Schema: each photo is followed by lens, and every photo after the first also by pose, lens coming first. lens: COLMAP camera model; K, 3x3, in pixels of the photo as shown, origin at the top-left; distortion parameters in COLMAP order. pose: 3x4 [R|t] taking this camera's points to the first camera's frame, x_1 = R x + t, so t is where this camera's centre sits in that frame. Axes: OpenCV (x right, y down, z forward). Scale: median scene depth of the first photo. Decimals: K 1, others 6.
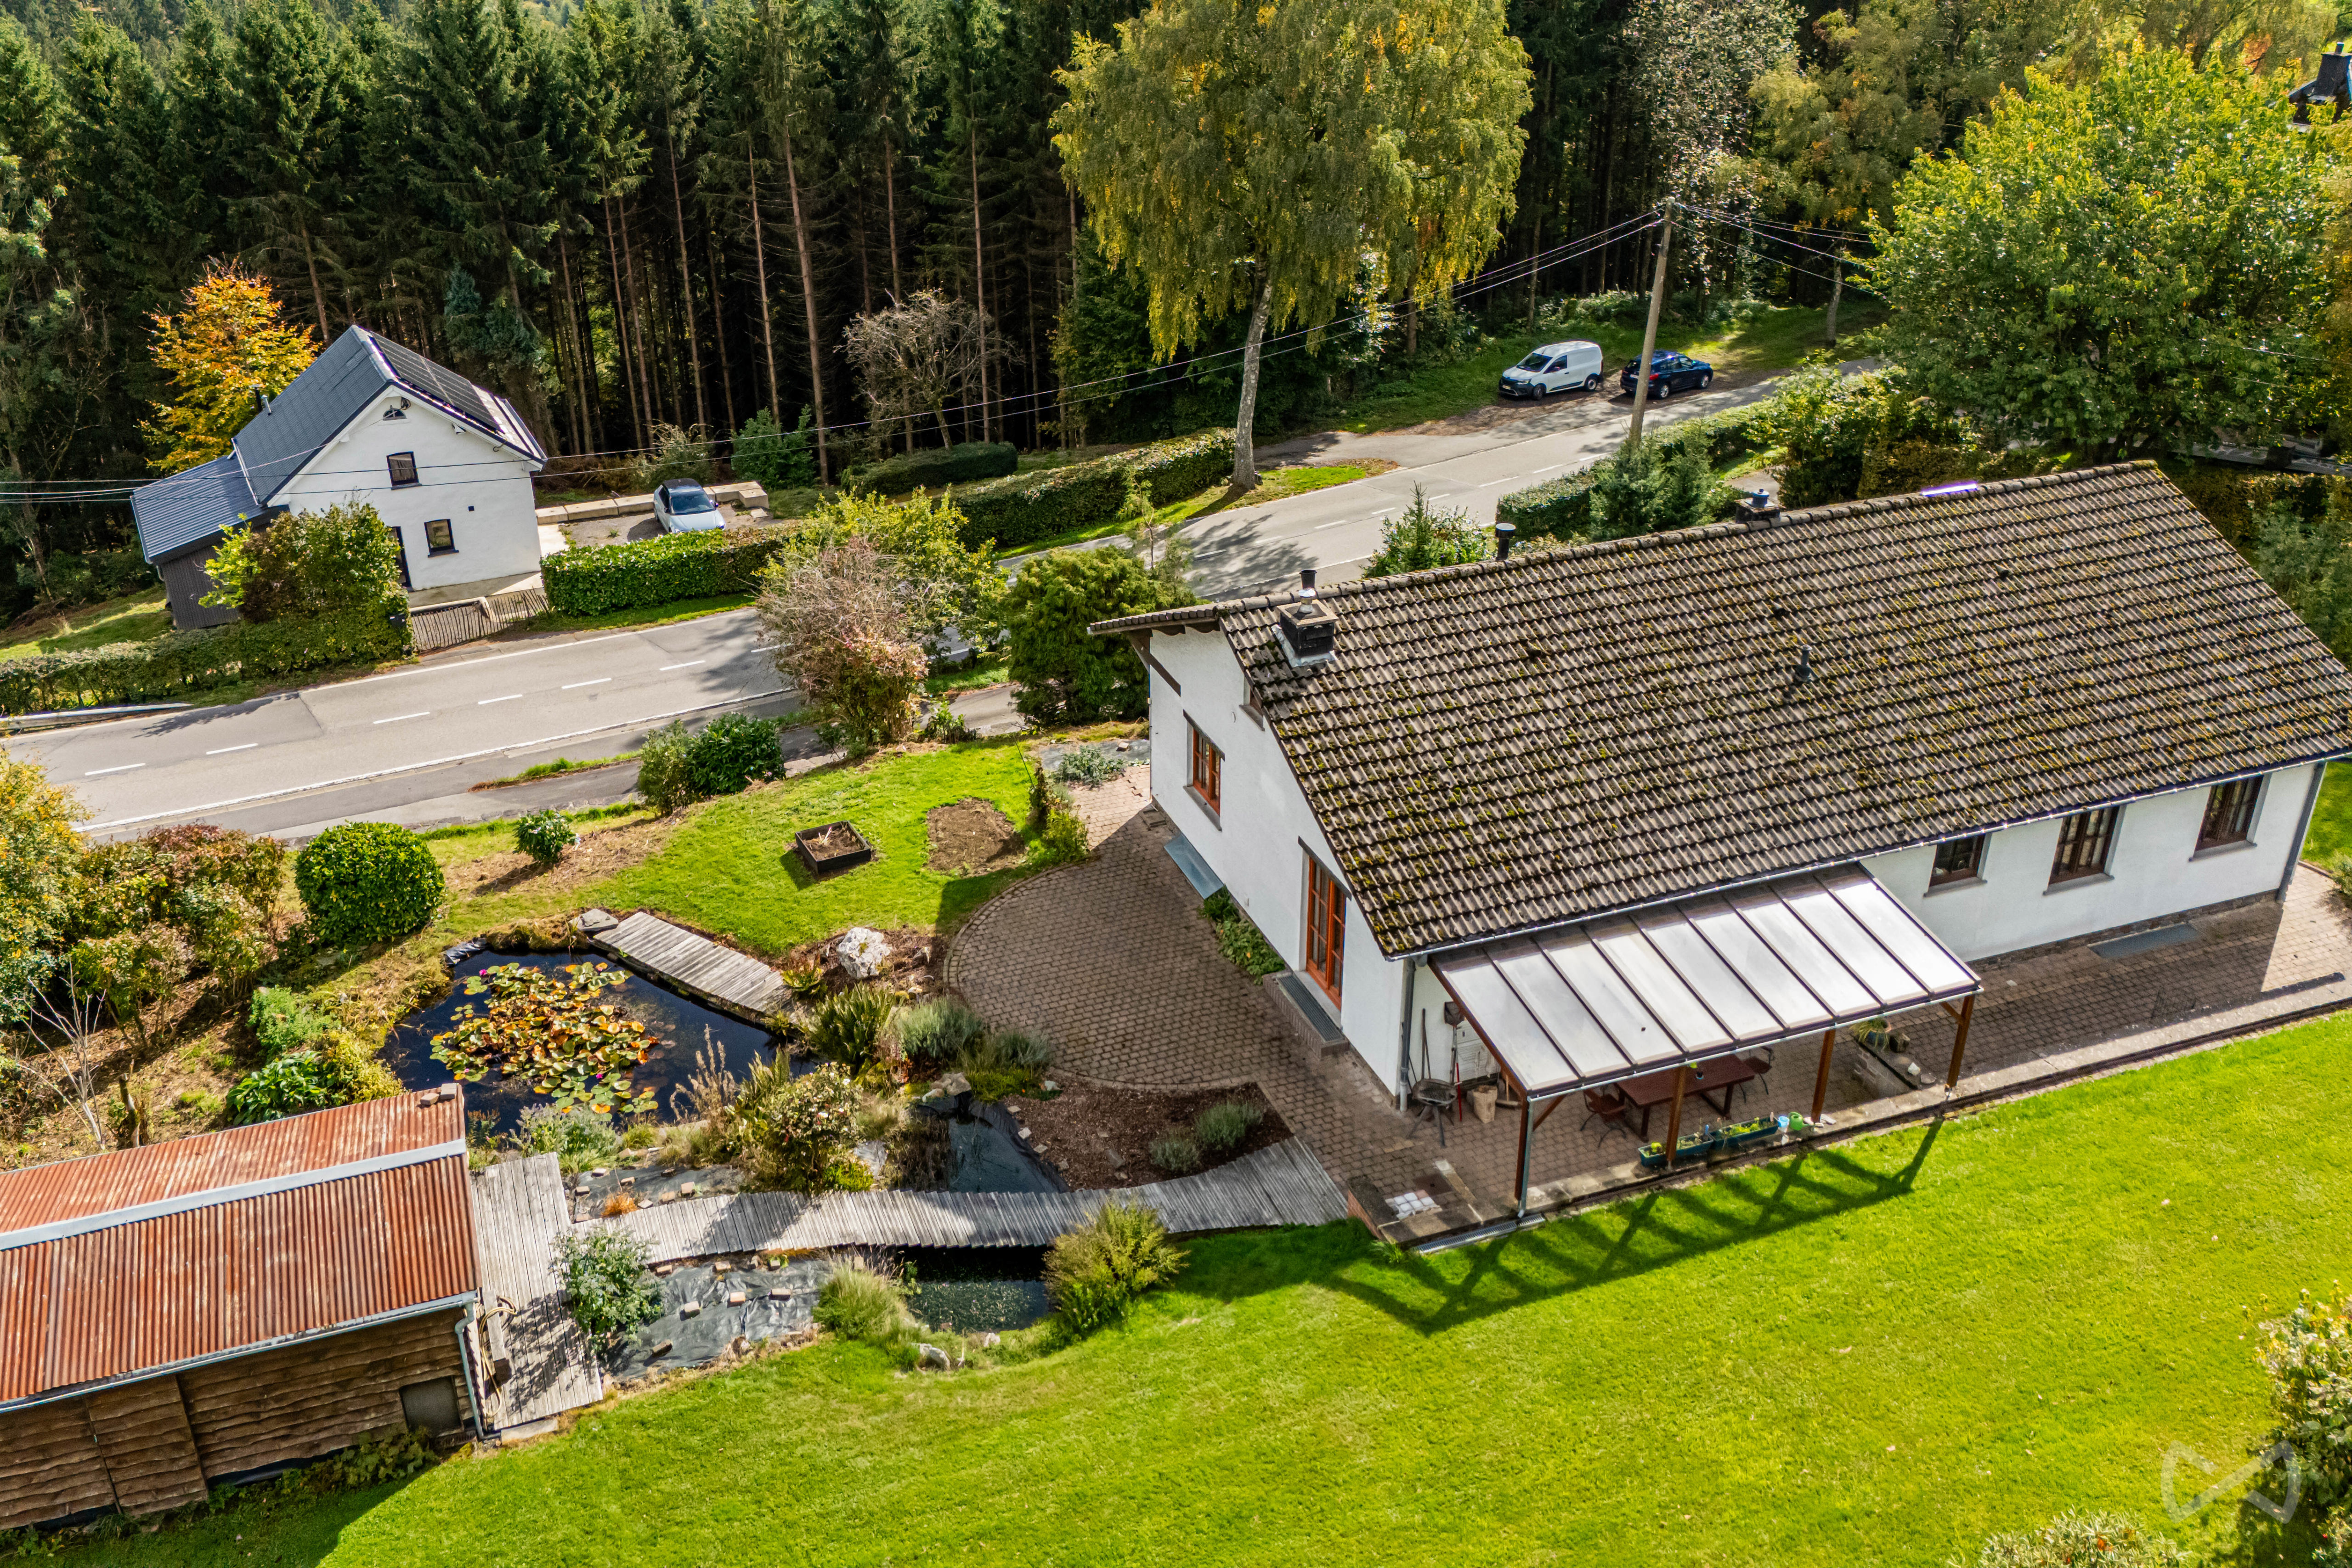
lens RADIAL K [[2103.5, 0, 1164.7], [0, 2103.5, 794.1], [0, 0, 1]] dist [0.101316, -0.102280]
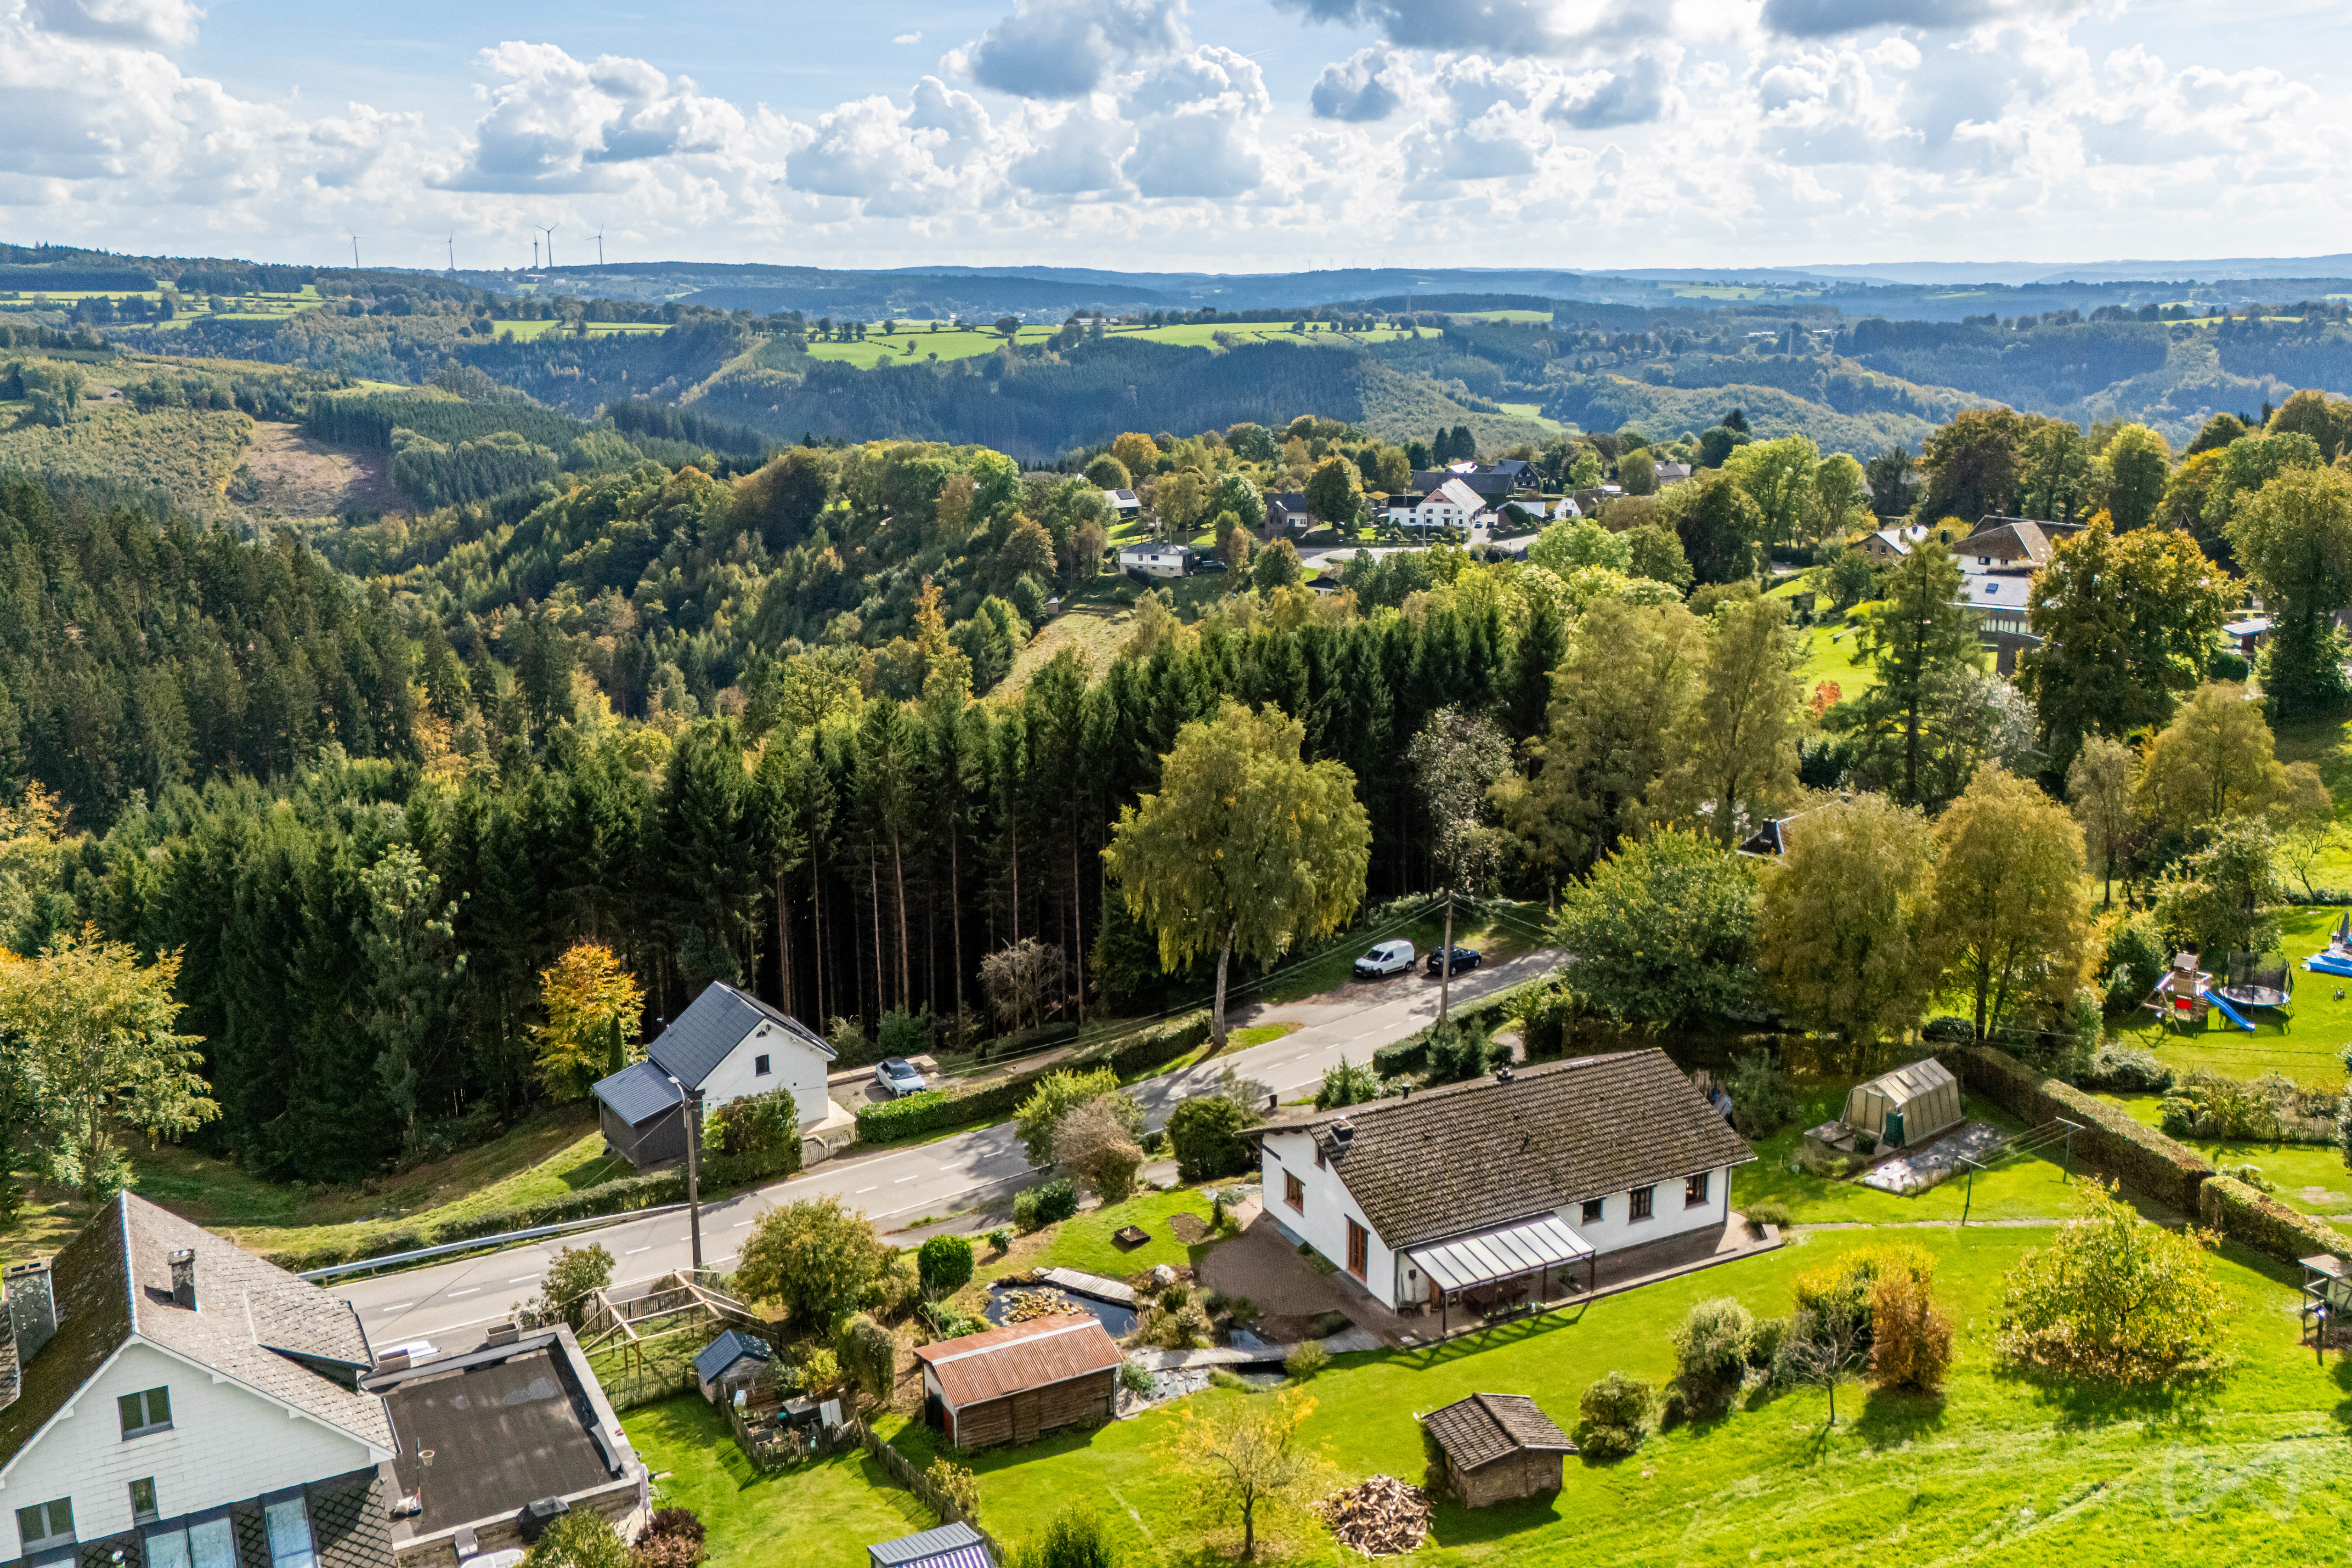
lens RADIAL K [[2133.8, 0, 1176.0], [0, 2133.8, 784.0], [0, 0, 1]] dist [0.184365, -0.500161]
pose [[0.993657, -0.030586, 0.108211, -0.360210], [0.054941, 0.971673, -0.229854, 0.091152], [-0.098115, 0.234342, 0.967190, -1.452366]]
